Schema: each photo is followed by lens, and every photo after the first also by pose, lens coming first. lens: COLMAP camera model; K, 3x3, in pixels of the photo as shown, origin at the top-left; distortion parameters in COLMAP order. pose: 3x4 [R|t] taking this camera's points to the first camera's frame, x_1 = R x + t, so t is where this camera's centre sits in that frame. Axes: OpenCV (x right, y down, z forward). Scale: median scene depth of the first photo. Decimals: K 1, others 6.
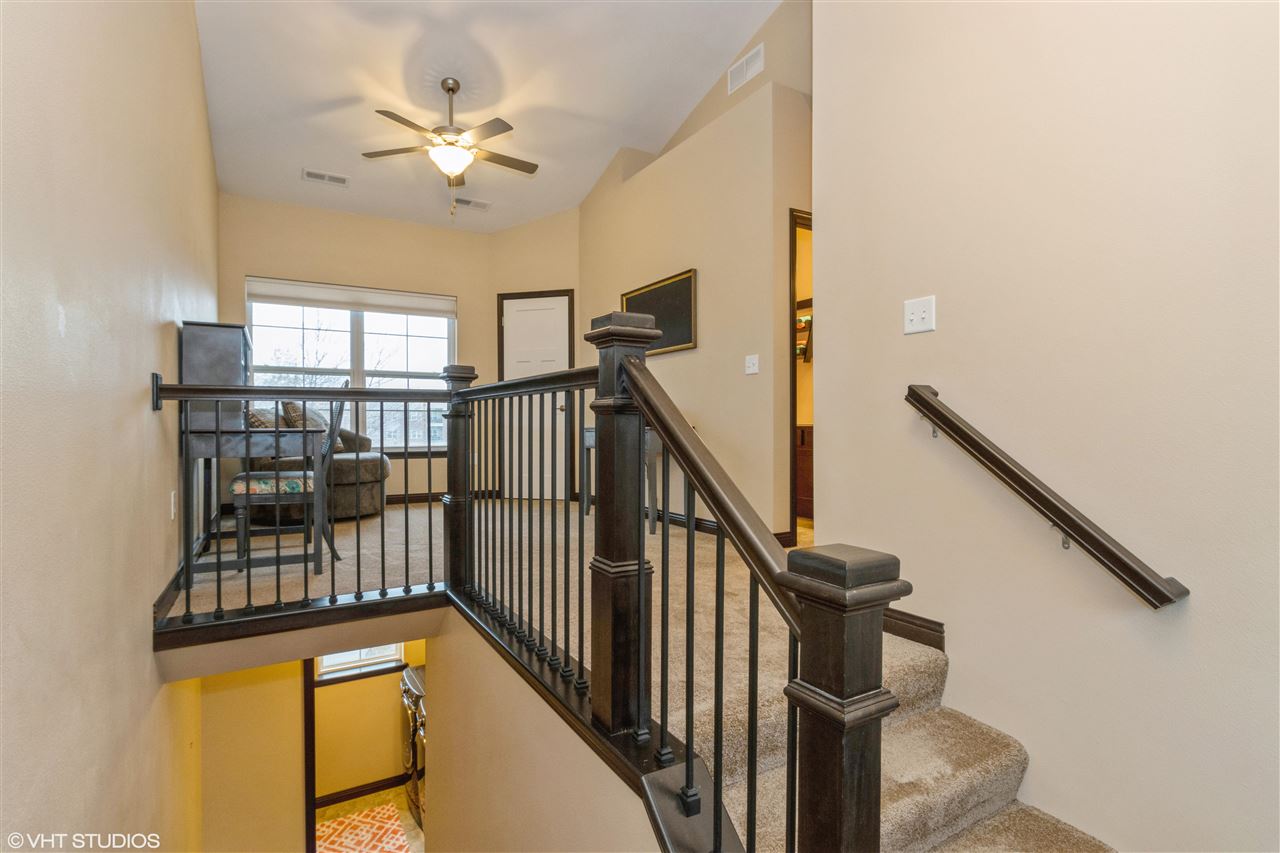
lens RADIAL K [[646.9, 0, 638.7], [0, 646.9, 432.1], [0, 0, 1]] dist [0.035878, 0.000116]
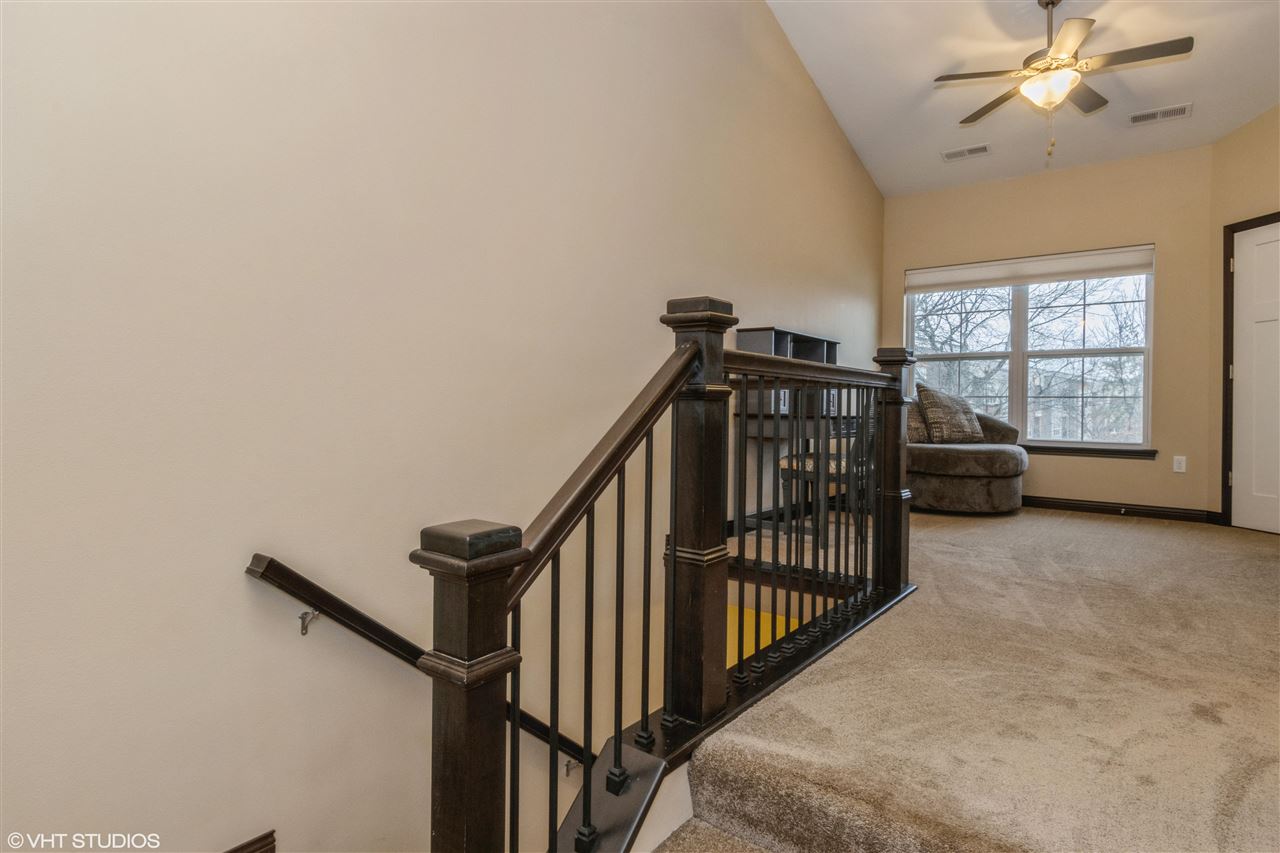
lens RADIAL K [[715.8, 0, 632.8], [0, 715.8, 418.1], [0, 0, 1]] dist [-0.000462, -0.001357]
pose [[0.386556, 0.016404, -0.922120, 0.269467], [-0.023914, 0.999684, 0.007759, -0.000148], [0.921956, 0.019052, 0.386827, 0.145312]]
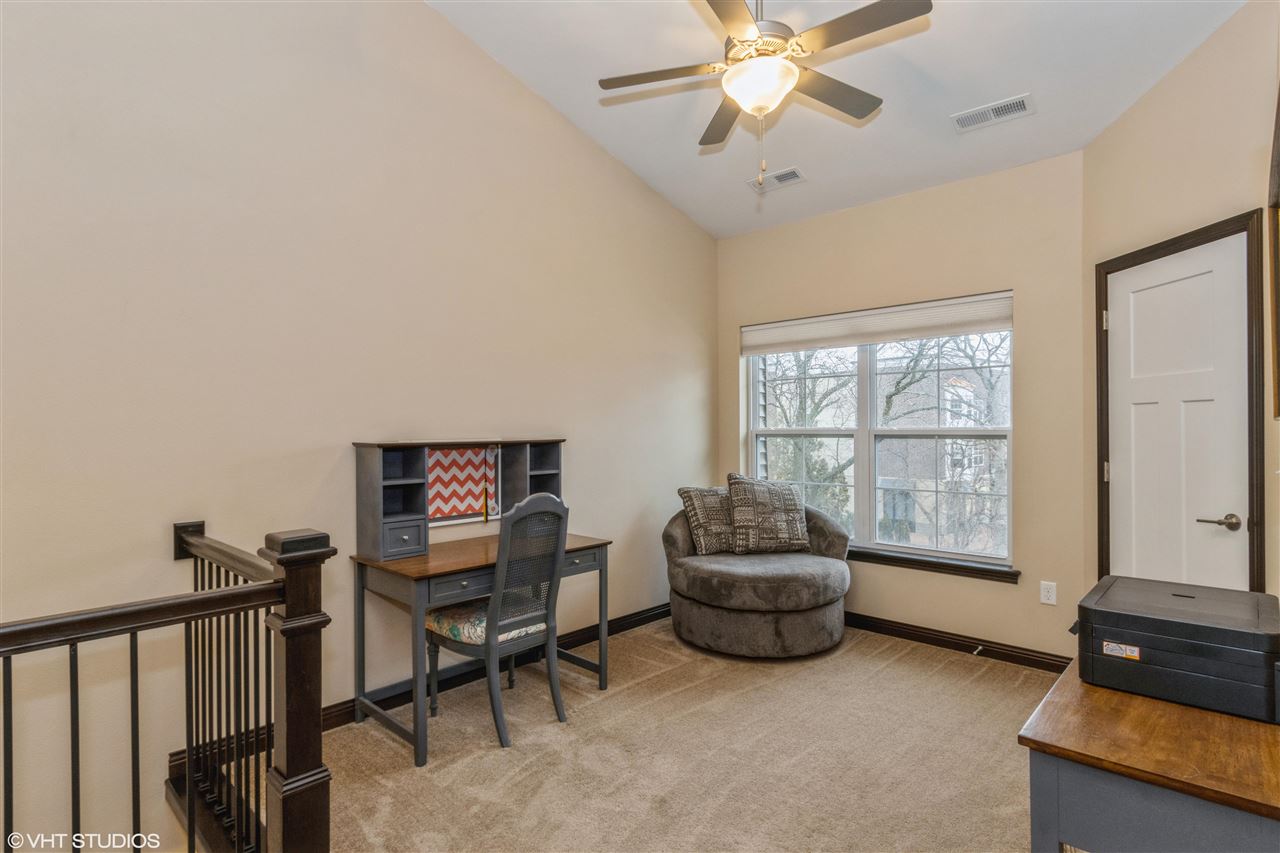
lens RADIAL K [[658.4, 0, 664.7], [0, 658.4, 437.0], [0, 0, 1]] dist [-0.000002, 0.000372]
pose [[0.277733, 0.021786, -0.960411, 0.187745], [-0.001283, 0.999750, 0.022308, -0.104750], [0.960658, -0.004964, 0.277691, 0.611085]]
